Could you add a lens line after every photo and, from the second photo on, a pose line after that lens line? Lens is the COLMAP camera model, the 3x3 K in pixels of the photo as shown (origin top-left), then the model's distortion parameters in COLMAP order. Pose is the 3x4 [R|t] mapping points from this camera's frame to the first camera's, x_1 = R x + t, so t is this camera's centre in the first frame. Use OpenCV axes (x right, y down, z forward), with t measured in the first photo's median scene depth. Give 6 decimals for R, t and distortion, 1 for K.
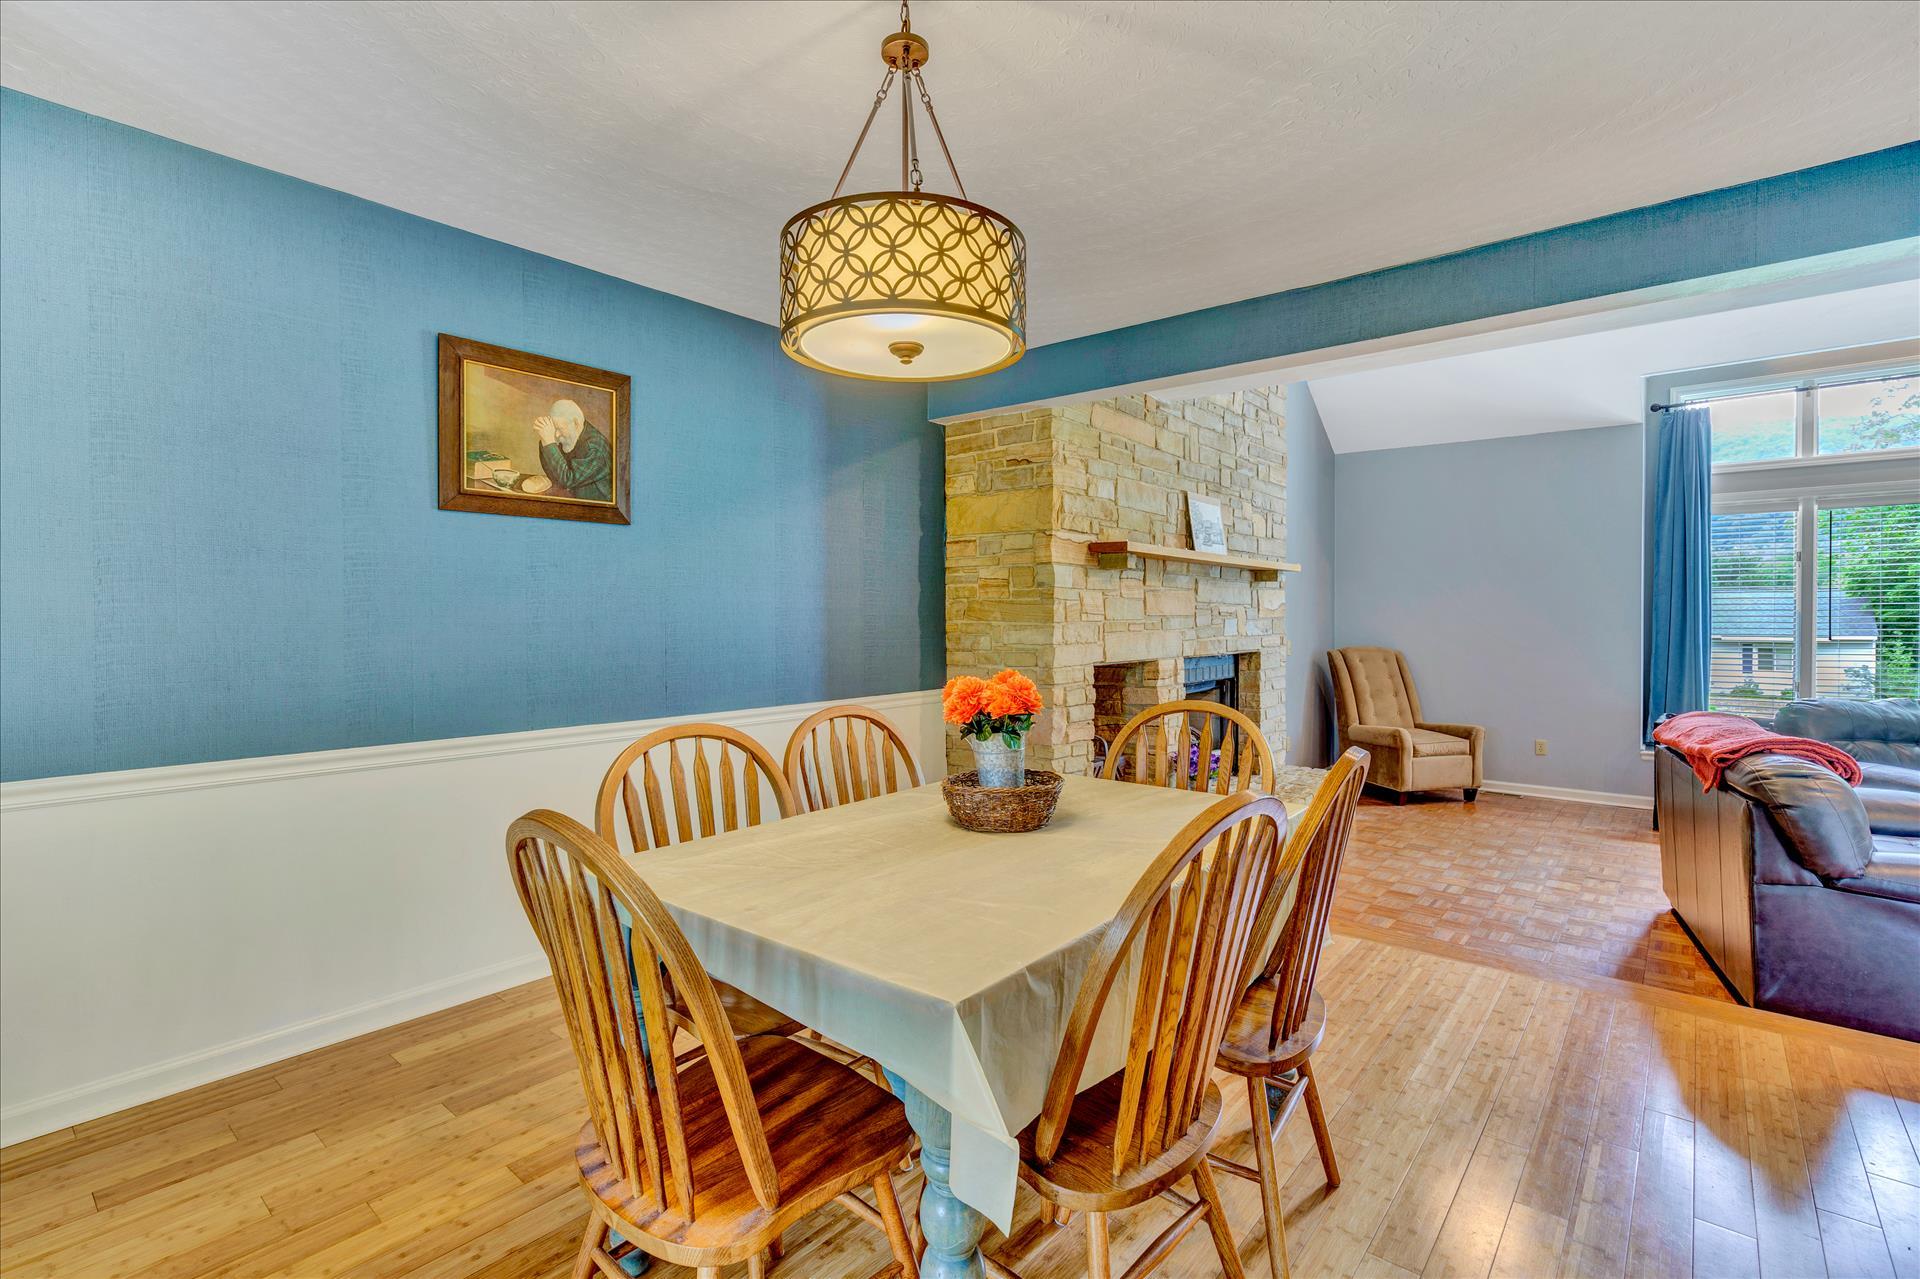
lens RADIAL K [[906.8, 0, 960.3], [0, 906.8, 619.2], [0, 0, 1]] dist [0.000932, 0.000432]
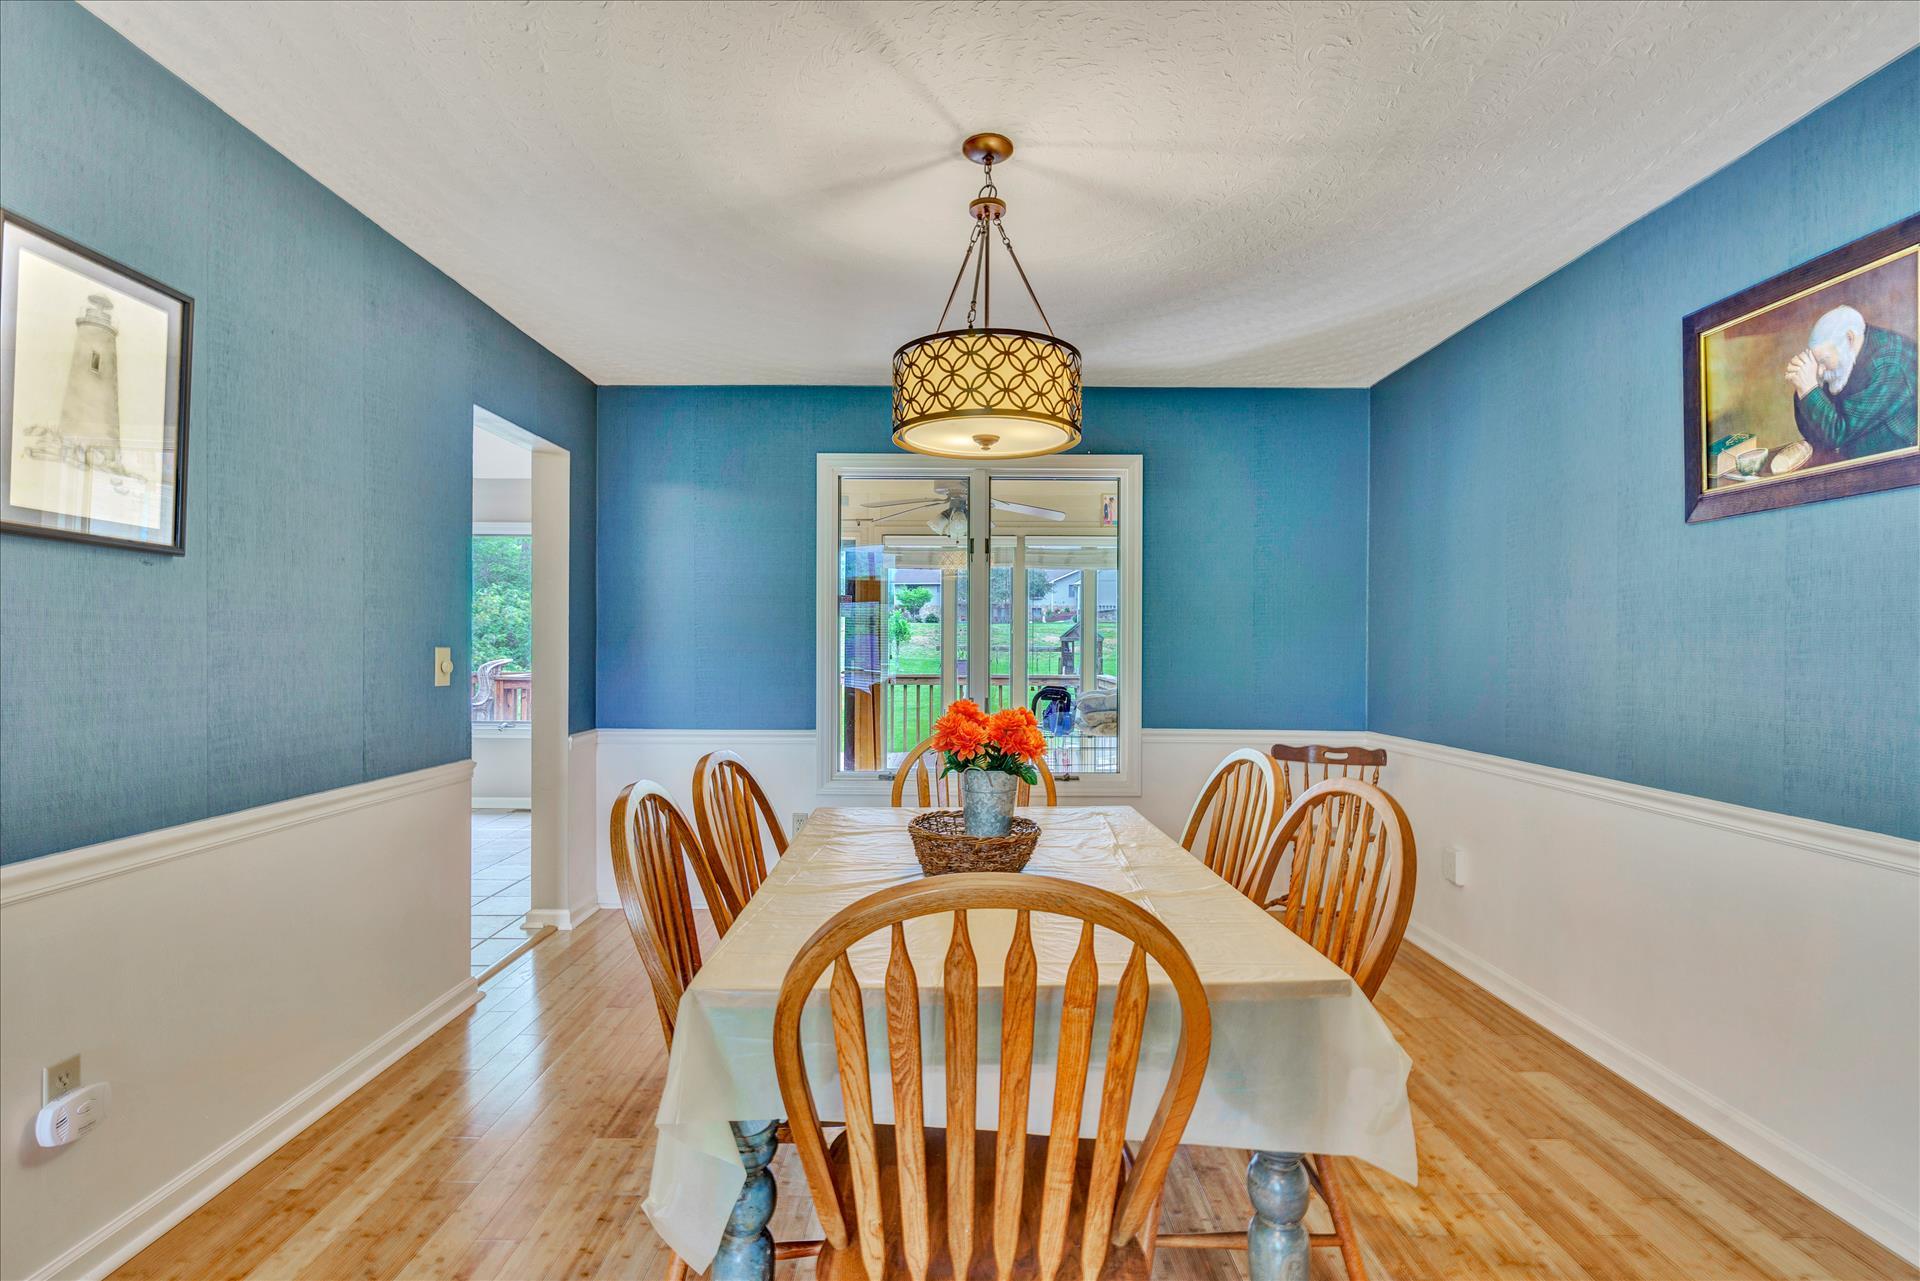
lens RADIAL K [[906.8, 0, 960.3], [0, 906.8, 620.2], [0, 0, 1]] dist [0.000932, 0.000432]
pose [[-0.768536, -0.015745, -0.639613, 0.461639], [-0.003049, 0.999776, -0.020946, -0.009956], [0.639800, -0.014148, -0.768411, 1.147054]]
